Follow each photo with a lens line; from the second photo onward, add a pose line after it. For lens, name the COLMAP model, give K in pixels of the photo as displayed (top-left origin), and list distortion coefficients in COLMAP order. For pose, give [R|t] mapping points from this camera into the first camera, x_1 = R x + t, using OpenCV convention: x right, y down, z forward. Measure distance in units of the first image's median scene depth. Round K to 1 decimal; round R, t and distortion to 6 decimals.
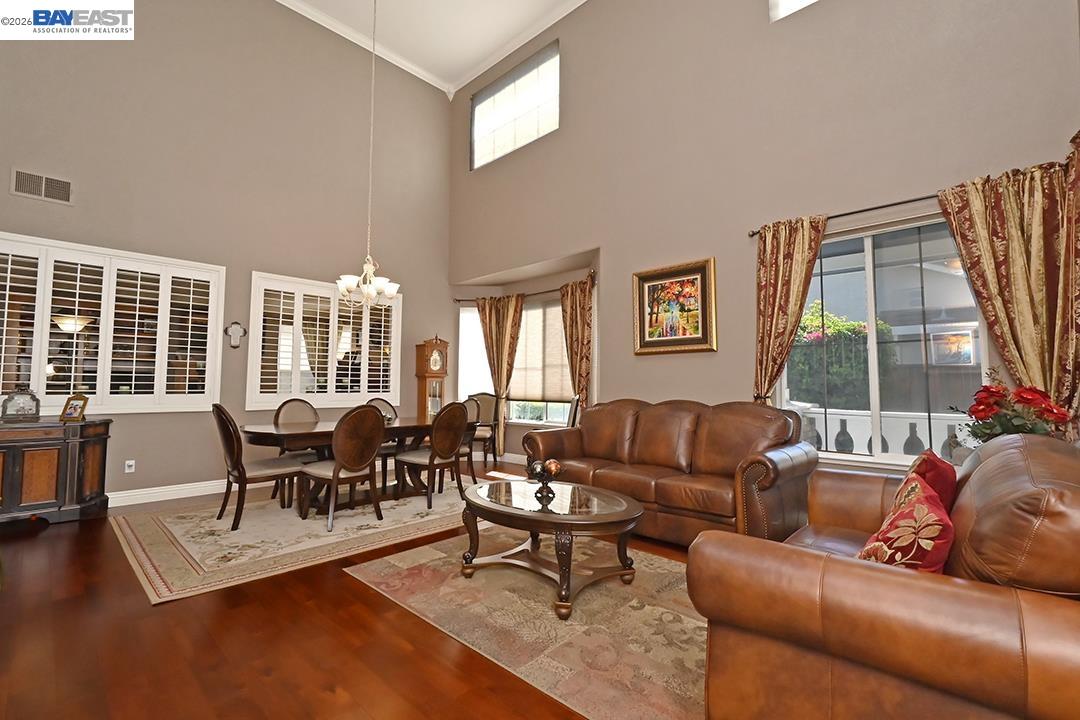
lens RADIAL K [[473.9, 0, 546.7], [0, 473.9, 357.4], [0, 0, 1]] dist [0.001541, -0.000077]
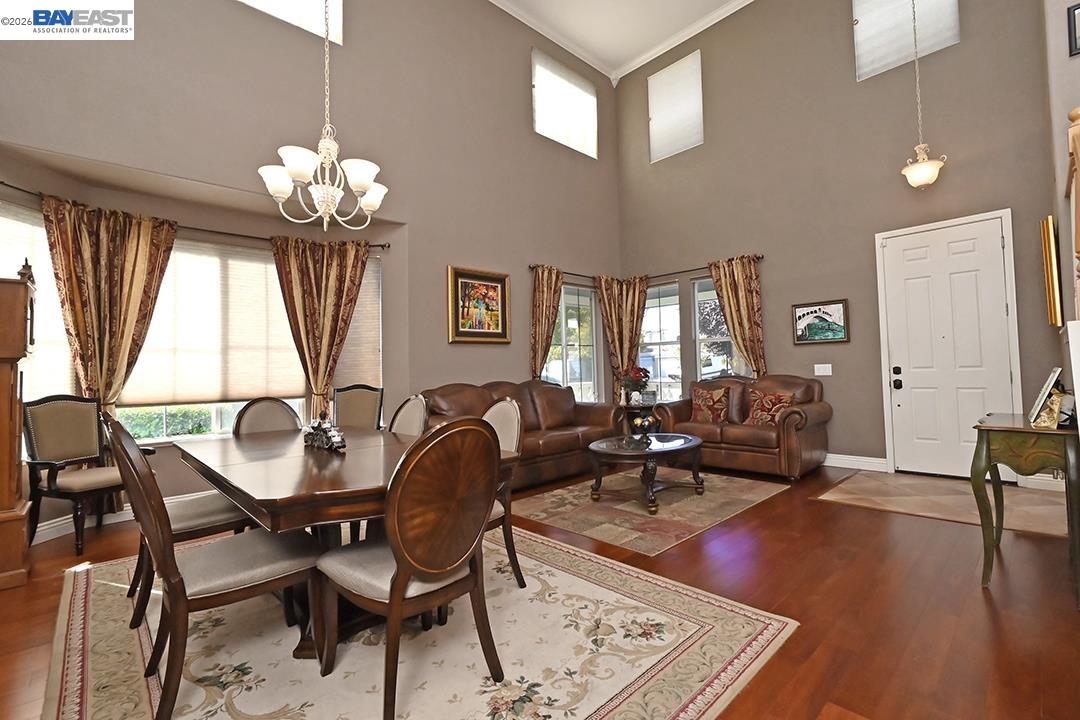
lens RADIAL K [[473.9, 0, 547.2], [0, 473.9, 355.0], [0, 0, 1]] dist [0.001541, -0.000077]
pose [[0.056535, 0.030600, 0.997932, -0.933268], [-0.031271, 0.999094, -0.028865, 0.050388], [-0.997911, -0.029574, 0.057440, 0.775577]]
